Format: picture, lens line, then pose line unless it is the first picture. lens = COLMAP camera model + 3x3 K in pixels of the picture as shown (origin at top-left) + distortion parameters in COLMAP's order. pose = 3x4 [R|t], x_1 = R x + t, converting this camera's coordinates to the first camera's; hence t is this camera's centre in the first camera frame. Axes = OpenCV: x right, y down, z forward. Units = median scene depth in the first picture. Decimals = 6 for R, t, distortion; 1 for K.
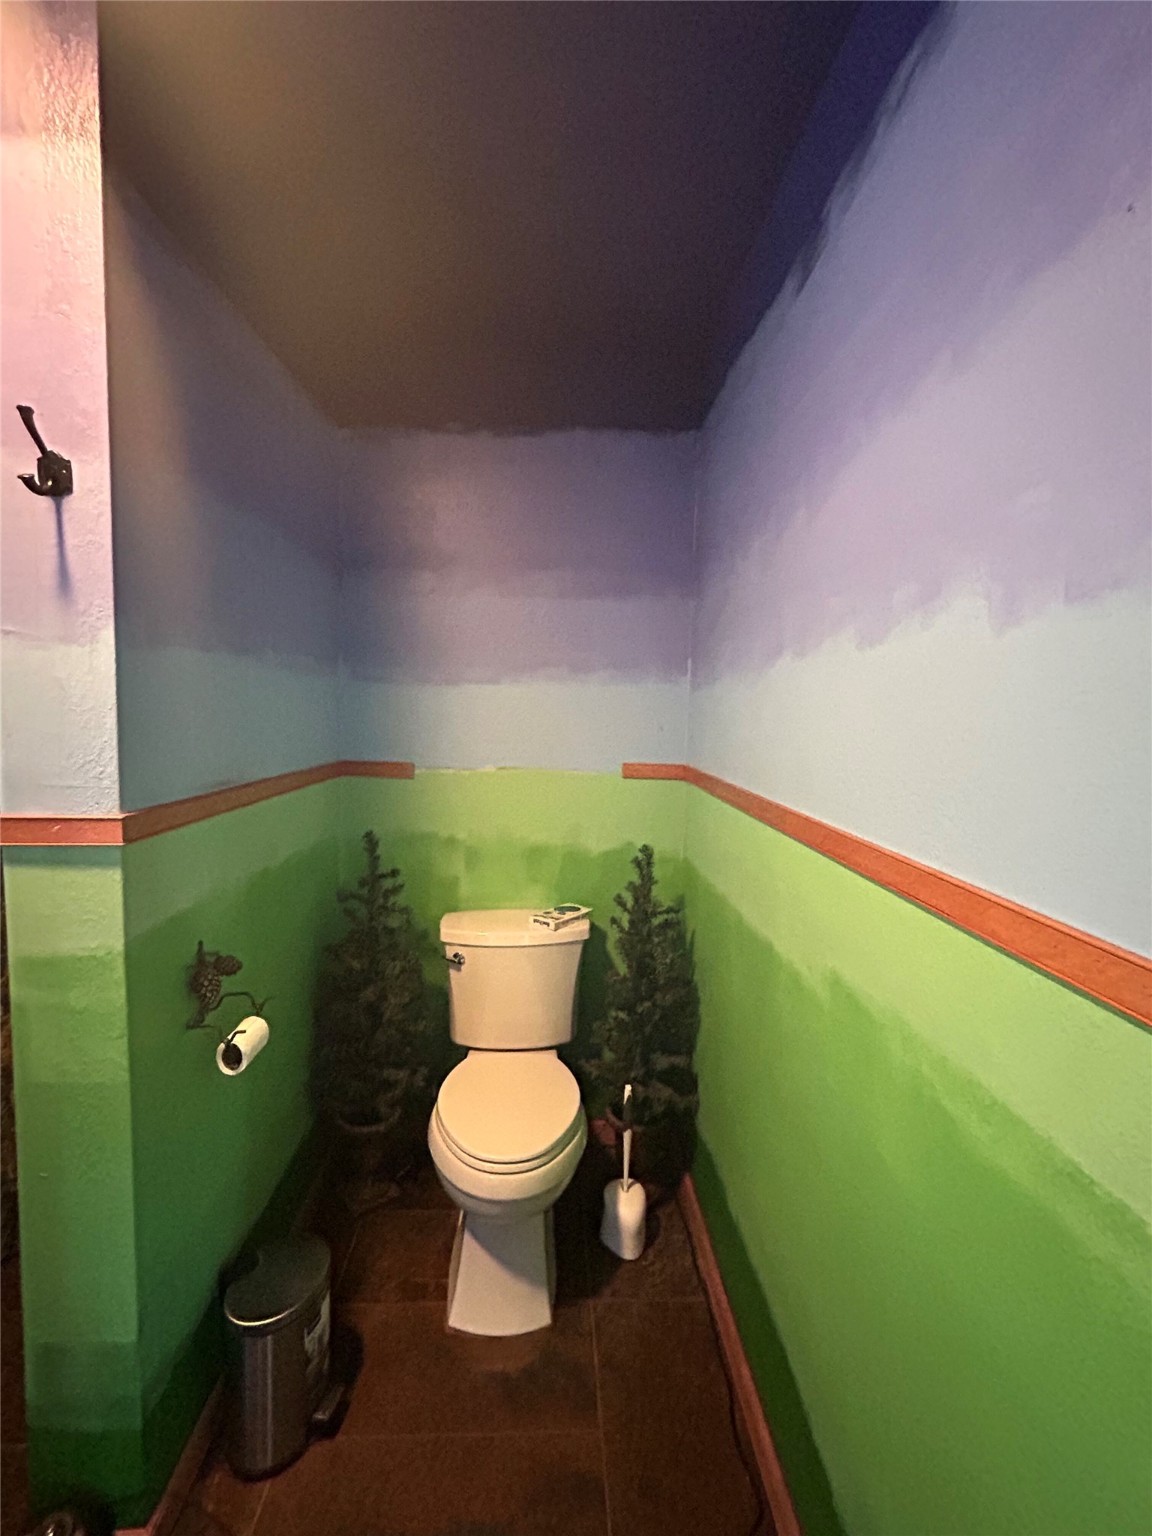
lens RADIAL K [[717.1, 0, 575.2], [0, 717.1, 762.0], [0, 0, 1]] dist [-0.001989, 0.002625]
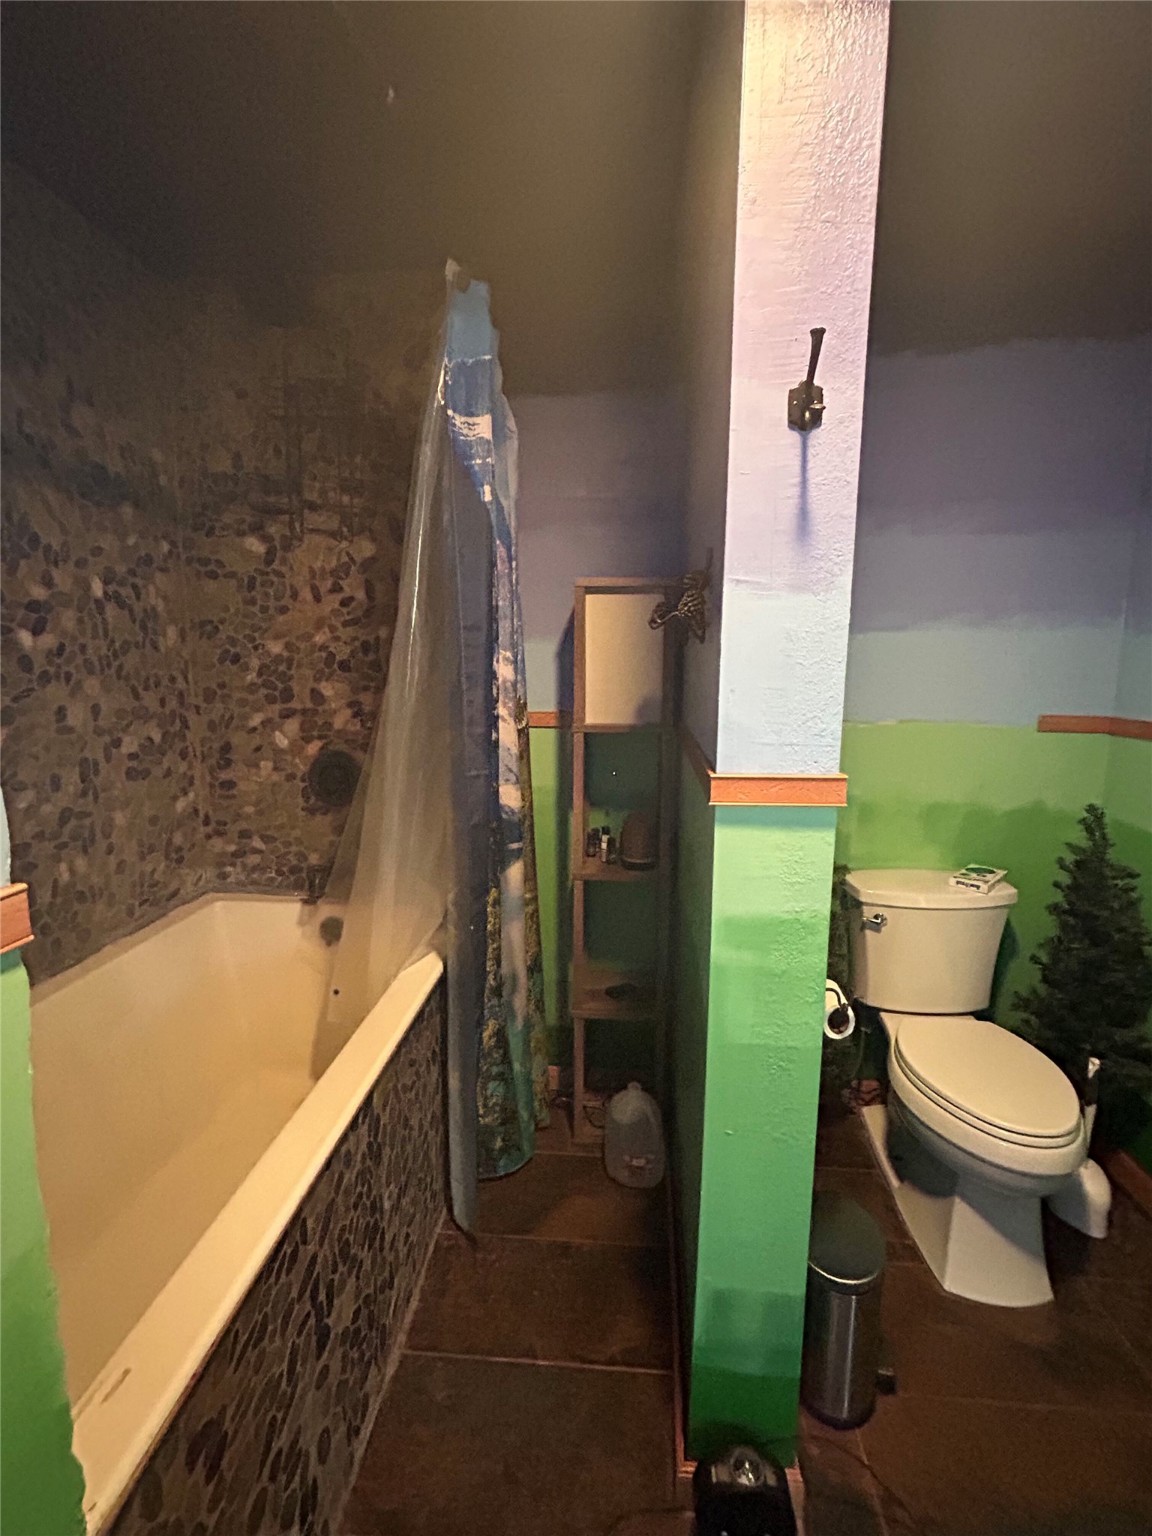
lens RADIAL K [[717.1, 0, 584.8], [0, 717.1, 764.4], [0, 0, 1]] dist [-0.001989, 0.002625]
pose [[0.991399, 0.003341, -0.130831, -0.448239], [0.005908, 0.997512, 0.070245, -0.003995], [0.130740, -0.070414, 0.988913, 0.011022]]
